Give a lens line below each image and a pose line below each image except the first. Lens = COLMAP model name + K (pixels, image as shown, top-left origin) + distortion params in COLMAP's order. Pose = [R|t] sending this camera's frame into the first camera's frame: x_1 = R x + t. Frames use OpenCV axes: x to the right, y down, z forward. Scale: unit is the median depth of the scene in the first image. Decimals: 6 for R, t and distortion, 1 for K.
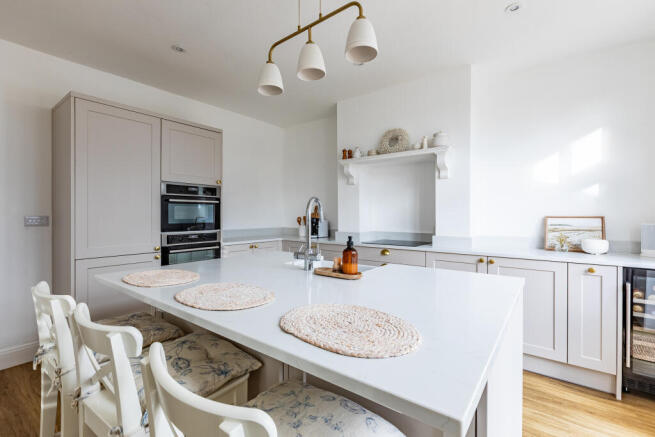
lens RADIAL K [[291.7, 0, 324.4], [0, 291.7, 214.9], [0, 0, 1]] dist [0.001023, 0.000250]
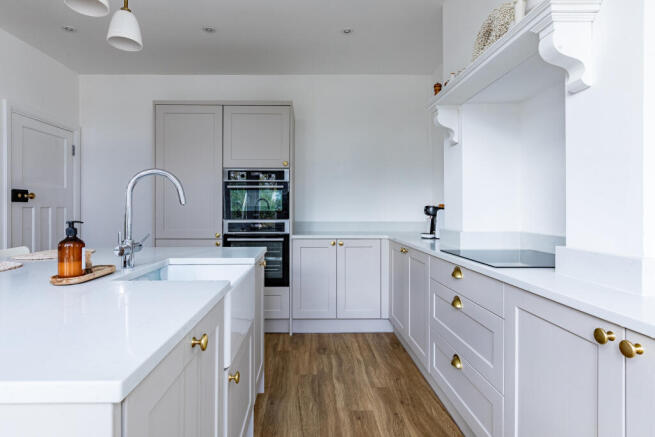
lens RADIAL K [[349.6, 0, 320.1], [0, 349.6, 210.1], [0, 0, 1]] dist [0.000449, -0.000013]
pose [[0.630483, 0.002139, -0.776200, 0.534881], [-0.000982, 0.999998, 0.001959, 0.023139], [0.776203, -0.000473, 0.630483, 0.467806]]
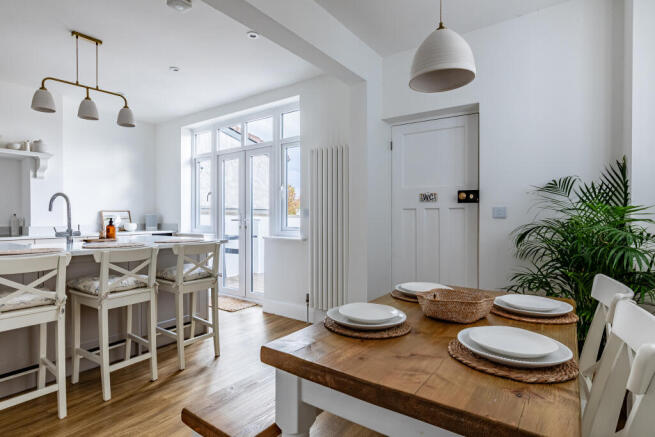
lens RADIAL K [[345.0, 0, 326.8], [0, 345.0, 214.8], [0, 0, 1]] dist [0.003286, 0.000262]
pose [[-0.038430, 0.000782, 0.999261, -1.040774], [0.005581, 0.999984, -0.000568, 0.031780], [-0.999246, 0.005555, -0.038434, -0.123187]]
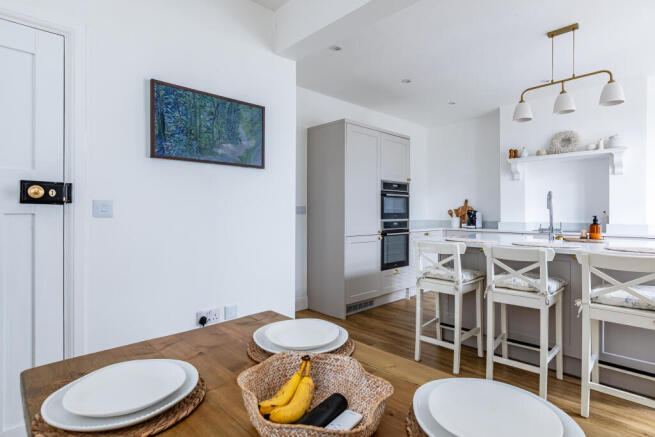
lens RADIAL K [[345.0, 0, 326.8], [0, 345.0, 214.8], [0, 0, 1]] dist [0.003286, 0.000262]
pose [[0.990000, 0.001158, -0.141060, -0.538074], [-0.000550, 0.999990, 0.004351, 0.030226], [0.141064, -0.004230, 0.989992, -0.521231]]
